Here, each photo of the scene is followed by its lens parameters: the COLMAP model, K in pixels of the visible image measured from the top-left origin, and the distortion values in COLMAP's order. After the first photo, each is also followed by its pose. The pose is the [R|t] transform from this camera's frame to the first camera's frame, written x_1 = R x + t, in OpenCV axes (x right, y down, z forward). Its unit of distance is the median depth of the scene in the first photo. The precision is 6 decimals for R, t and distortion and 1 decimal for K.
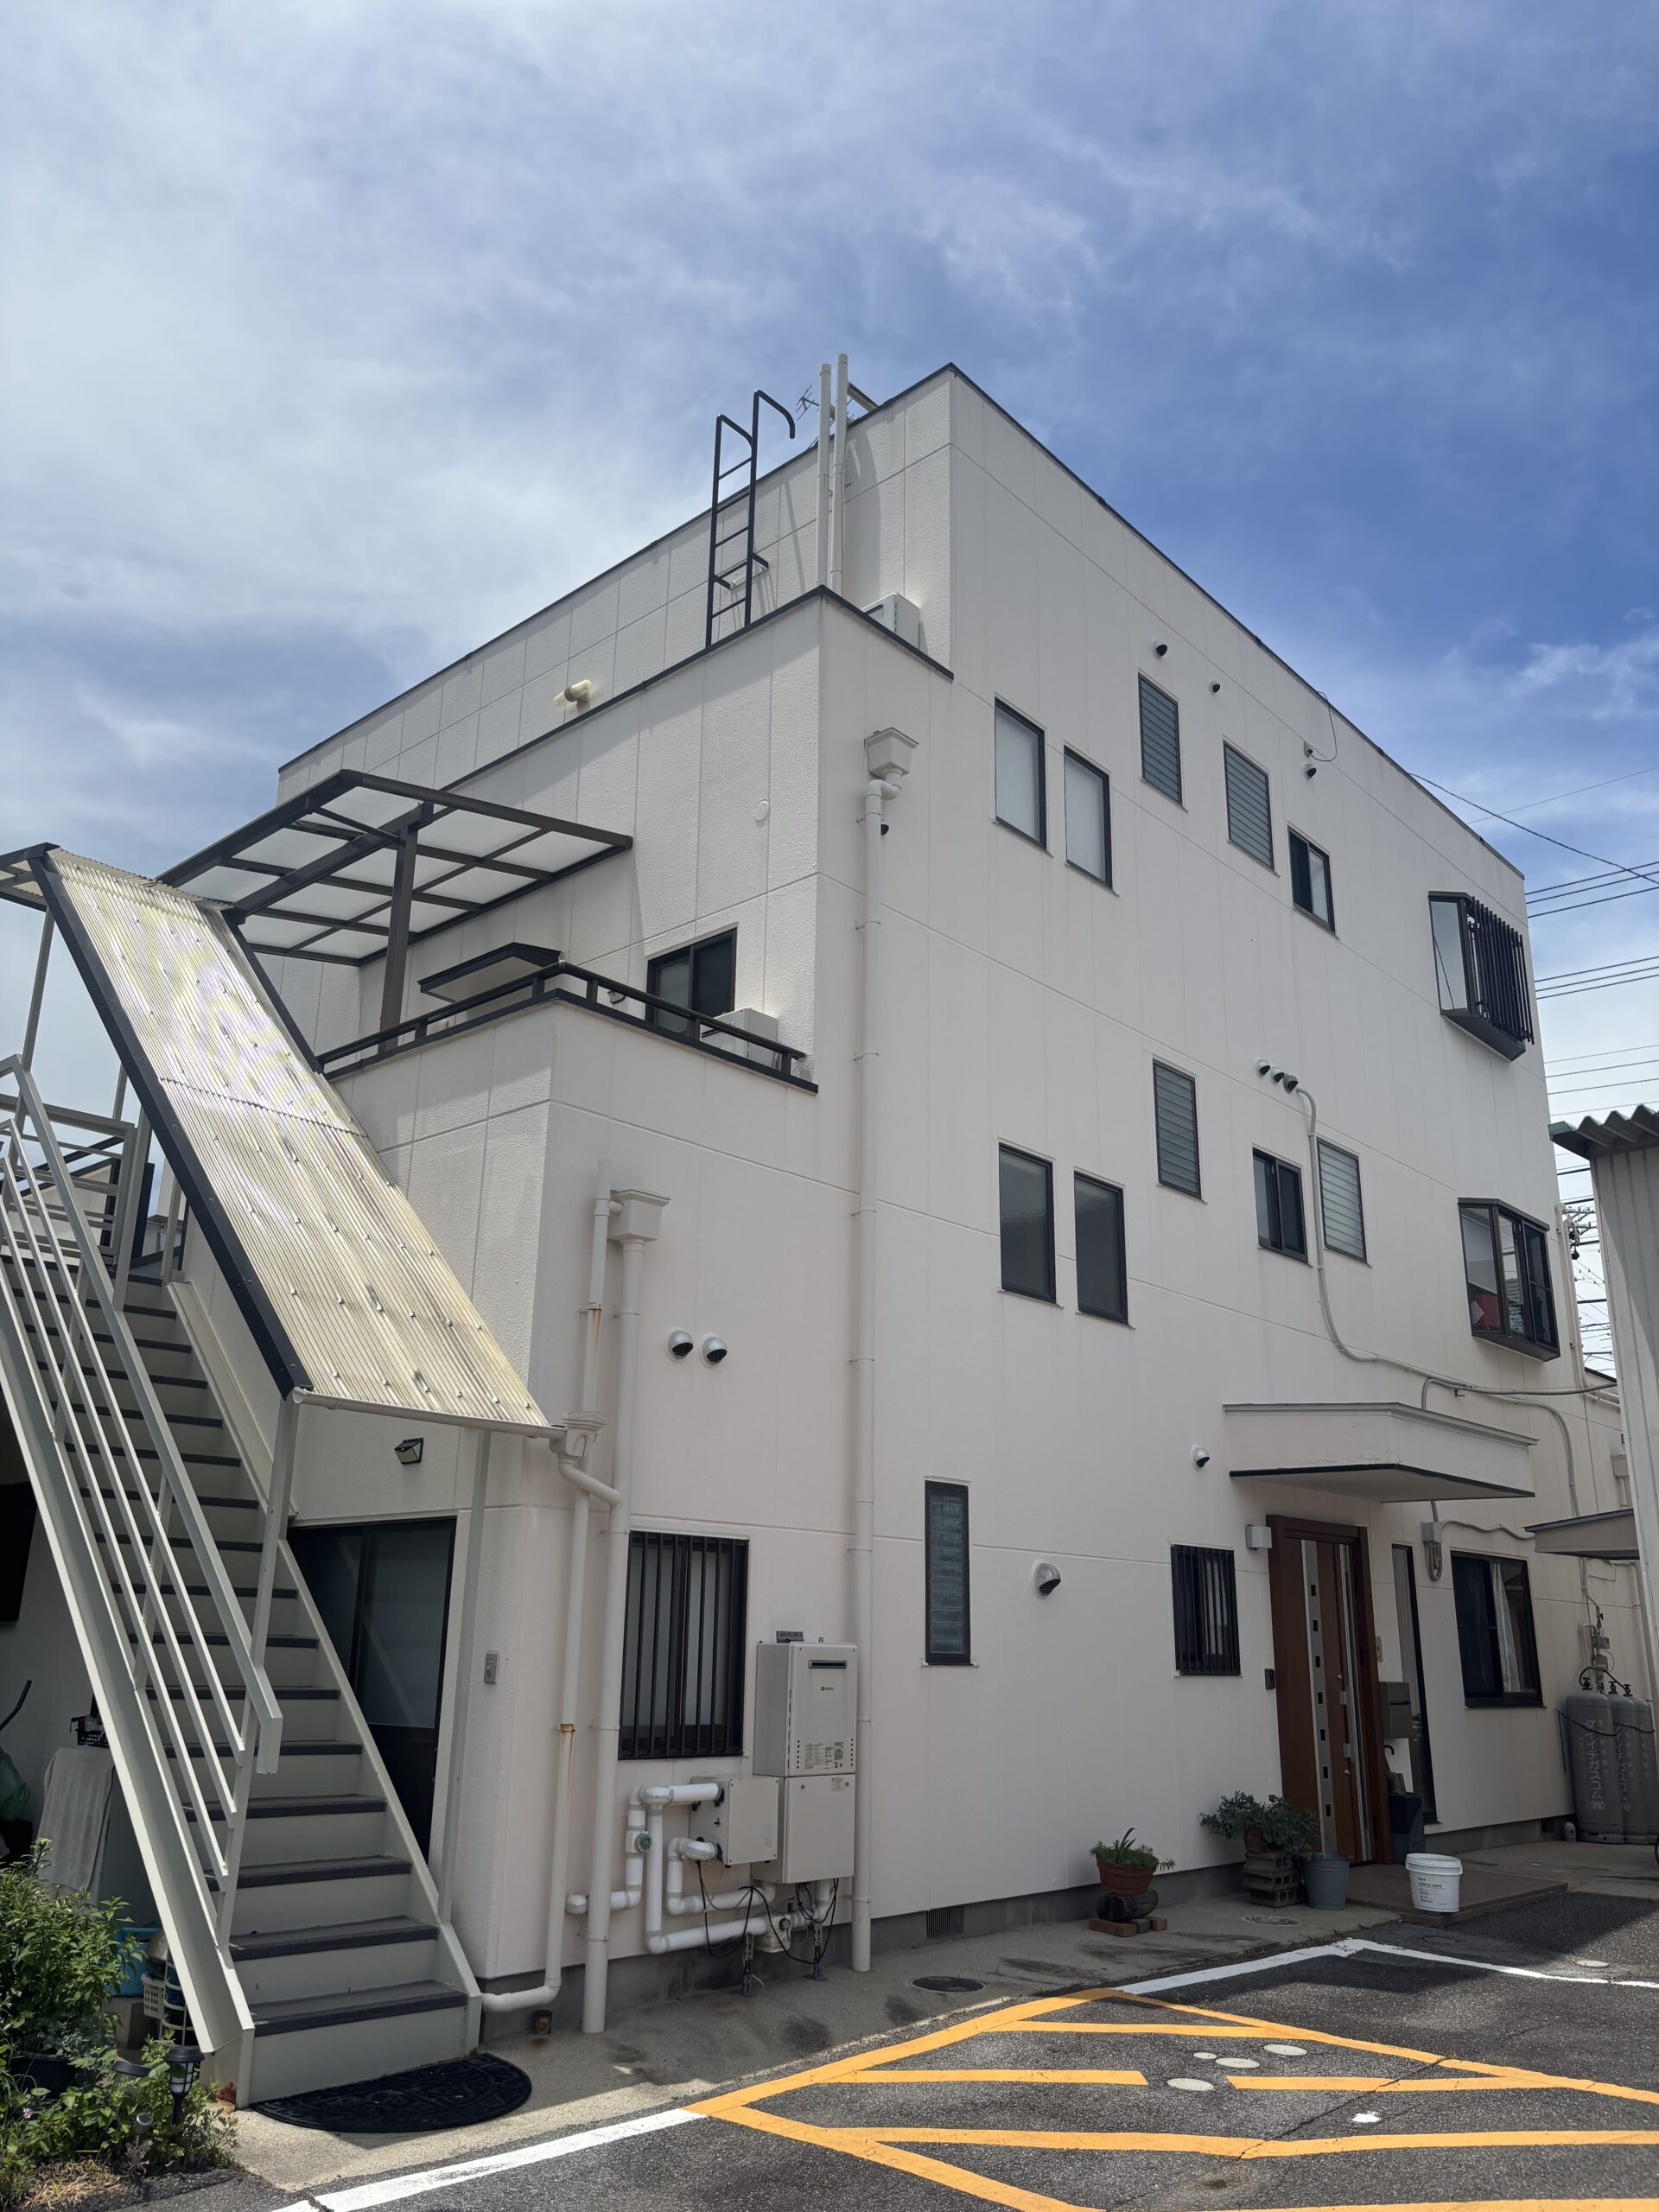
lens RADIAL K [[1657.7, 0, 792.0], [0, 1657.7, 1095.1], [0, 0, 1]] dist [0.024488, -0.003470]
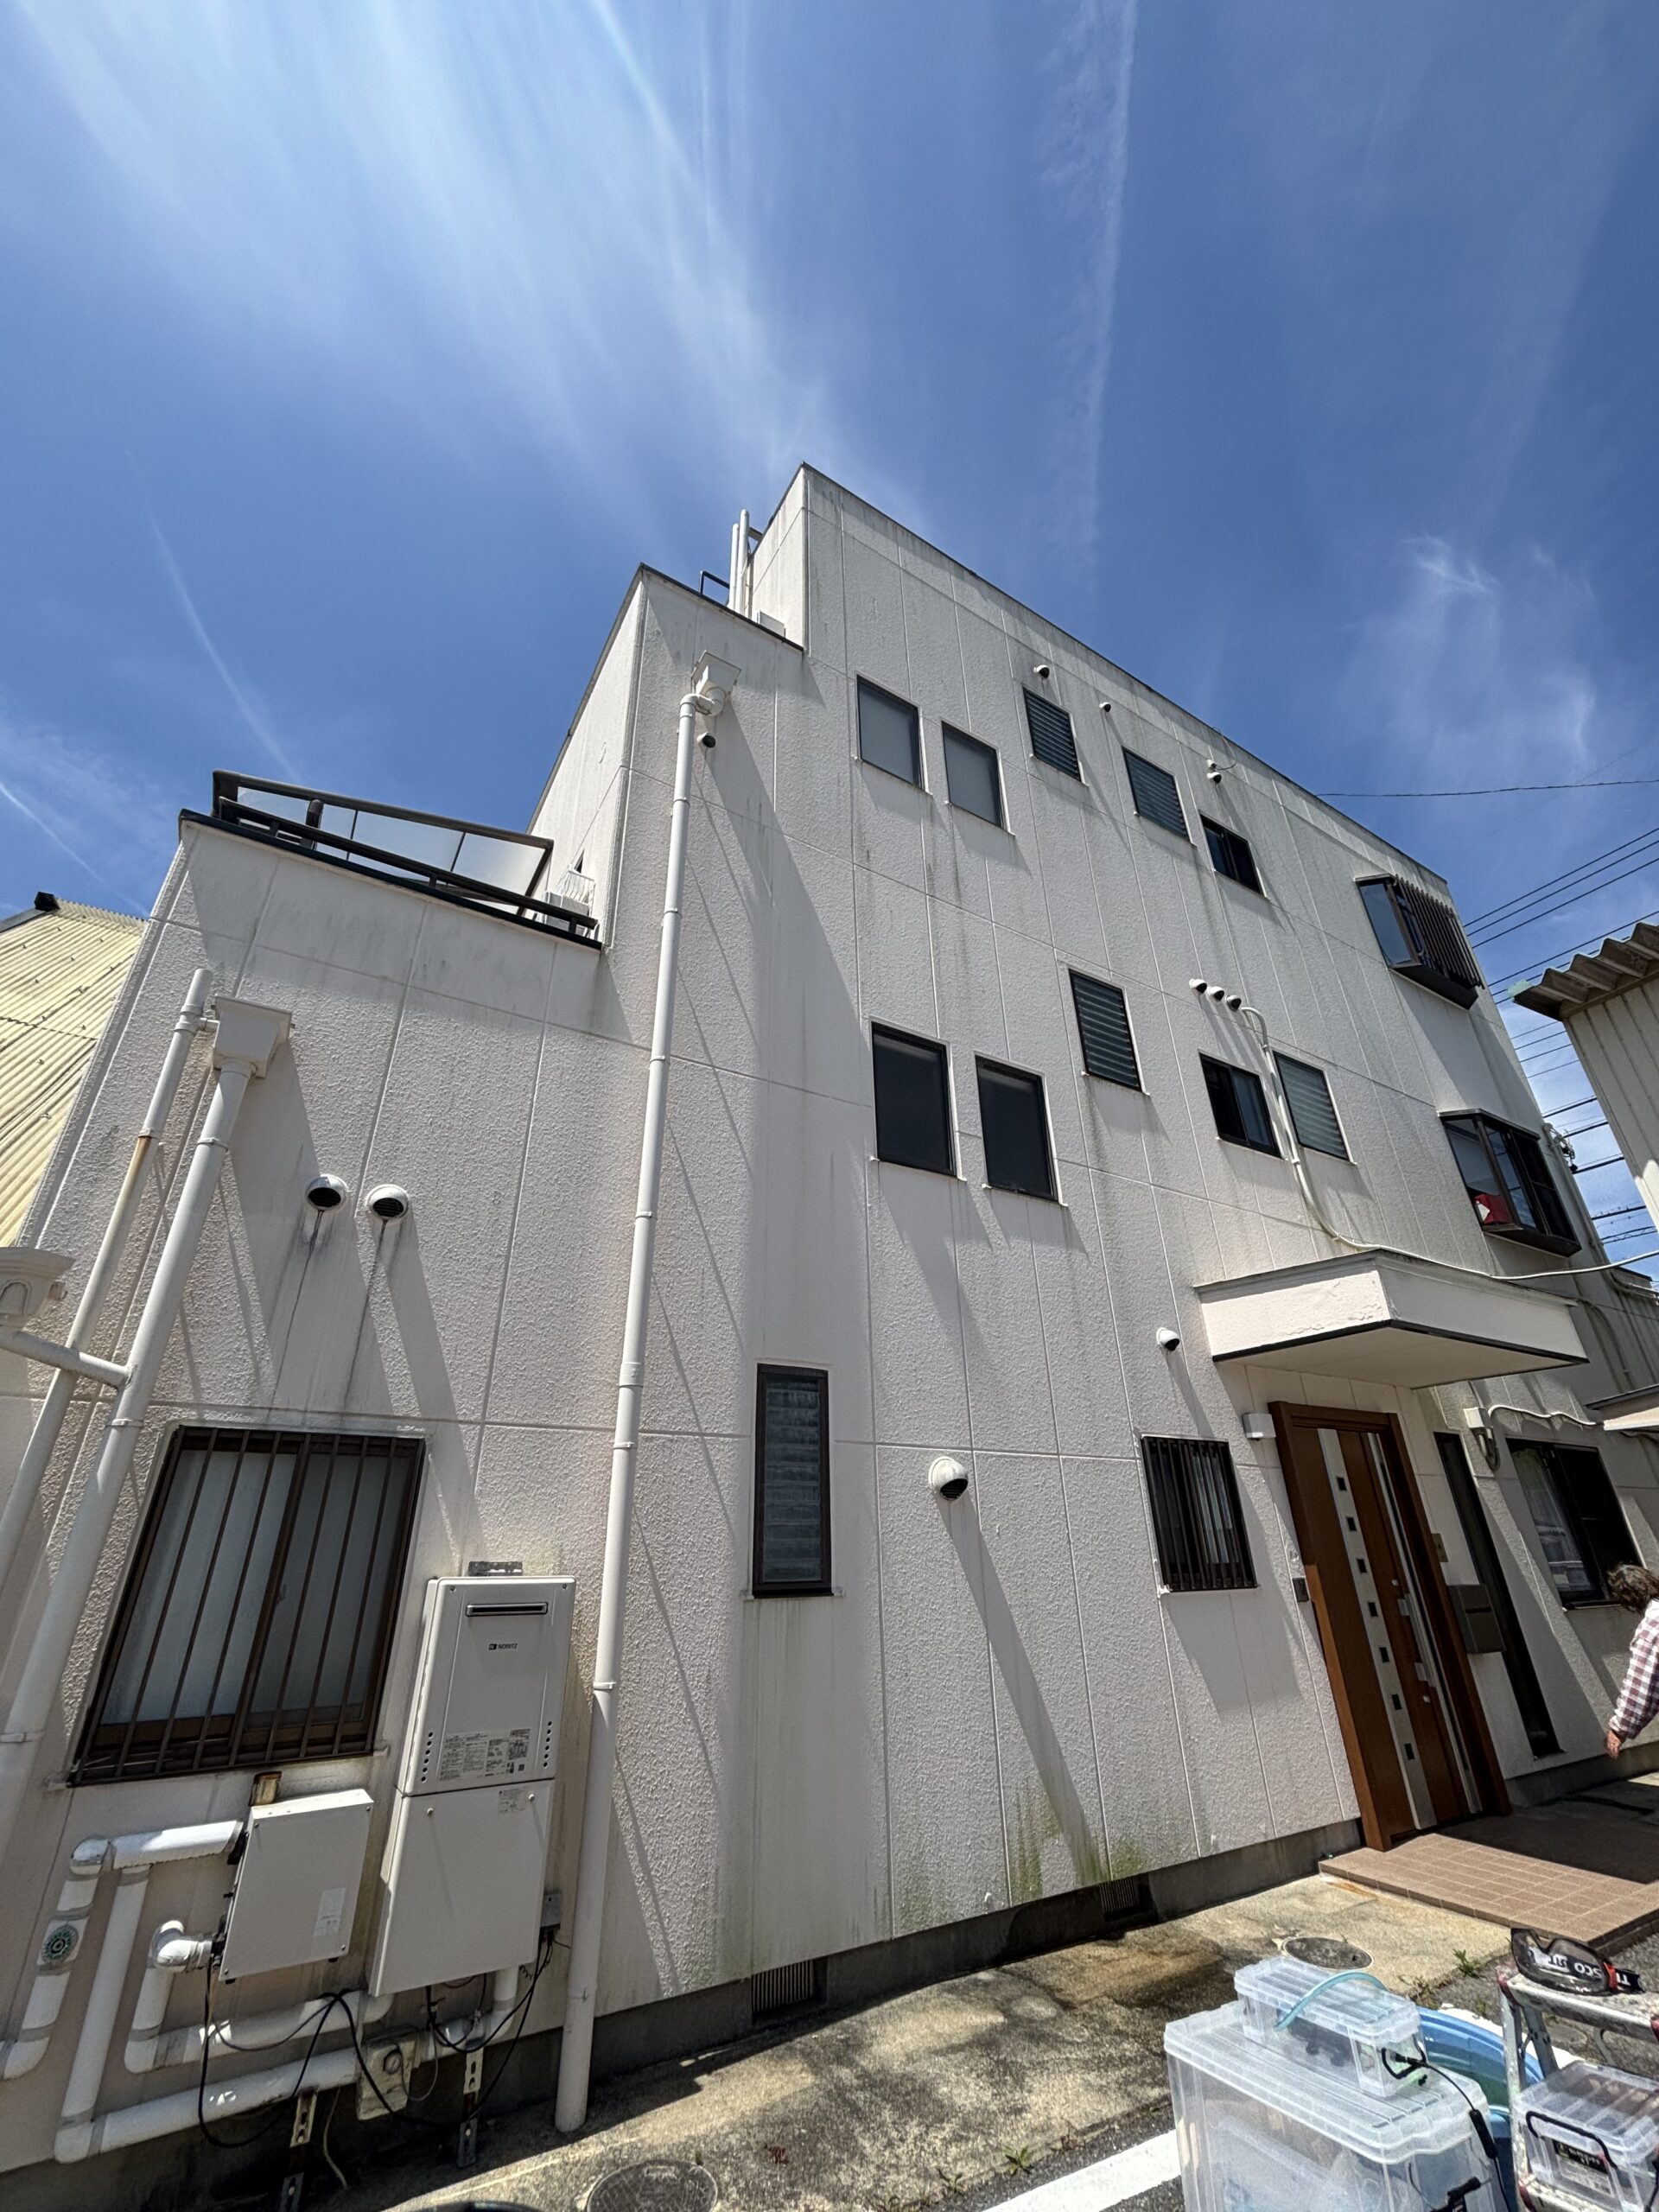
lens RADIAL K [[889.2, 0, 829.5], [0, 889.2, 1106.0], [0, 0, 1]] dist [-0.002356, 0.003095]
pose [[0.962501, -0.158192, -0.220378, 0.201608], [0.120198, 0.976966, -0.176322, 0.161239], [0.243194, 0.143221, 0.959346, 0.476344]]
